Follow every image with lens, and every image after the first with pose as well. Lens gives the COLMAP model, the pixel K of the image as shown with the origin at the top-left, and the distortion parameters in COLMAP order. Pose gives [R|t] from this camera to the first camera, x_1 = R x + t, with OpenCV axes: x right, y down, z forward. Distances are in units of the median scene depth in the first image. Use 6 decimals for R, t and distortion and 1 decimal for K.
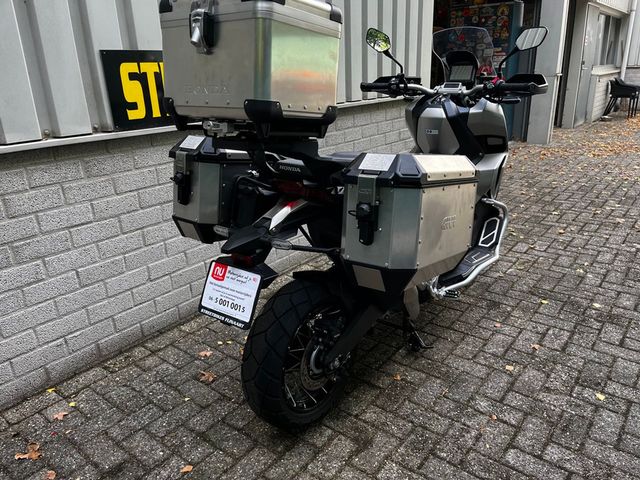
lens RADIAL K [[489.0, 0, 320.0], [0, 489.0, 251.1], [0, 0, 1]] dist [0.005357, -0.005136]
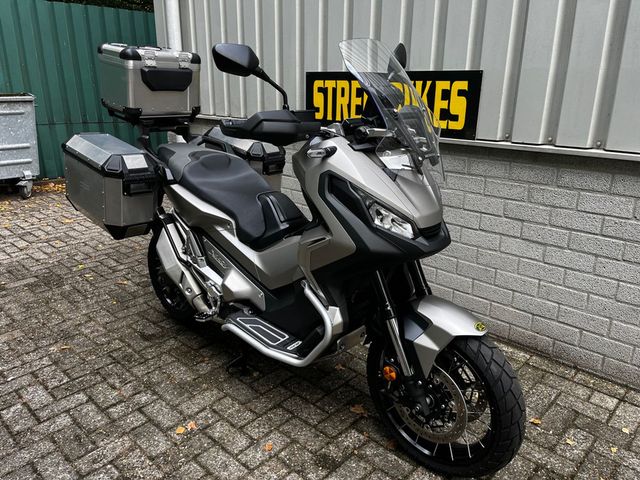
lens RADIAL K [[487.1, 0, 320.0], [0, 487.1, 240.0], [0, 0, 1]] dist [0.058241, -0.060903]
pose [[-0.093749, 0.334072, -0.937874, 1.103040], [-0.361634, 0.866254, 0.344710, -0.464118], [0.927595, 0.371483, 0.039601, 1.092737]]
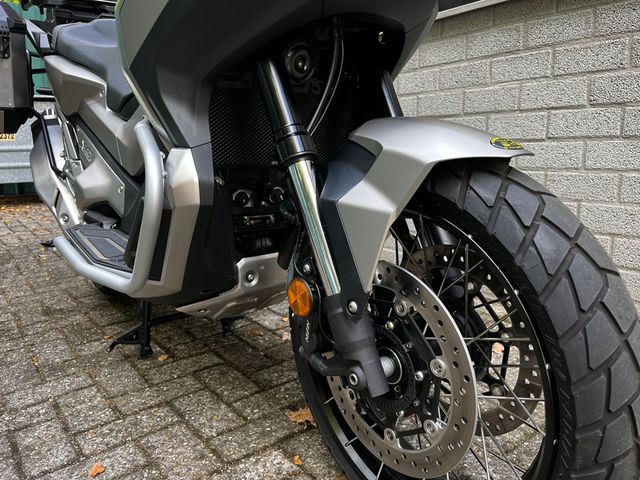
lens RADIAL K [[487.1, 0, 320.0], [0, 487.1, 240.0], [0, 0, 1]] dist [0.058241, -0.060903]
pose [[-0.251414, 0.225976, -0.941130, 0.740493], [-0.316348, 0.899772, 0.300555, -0.196942], [0.914721, 0.373288, -0.154728, 1.349755]]
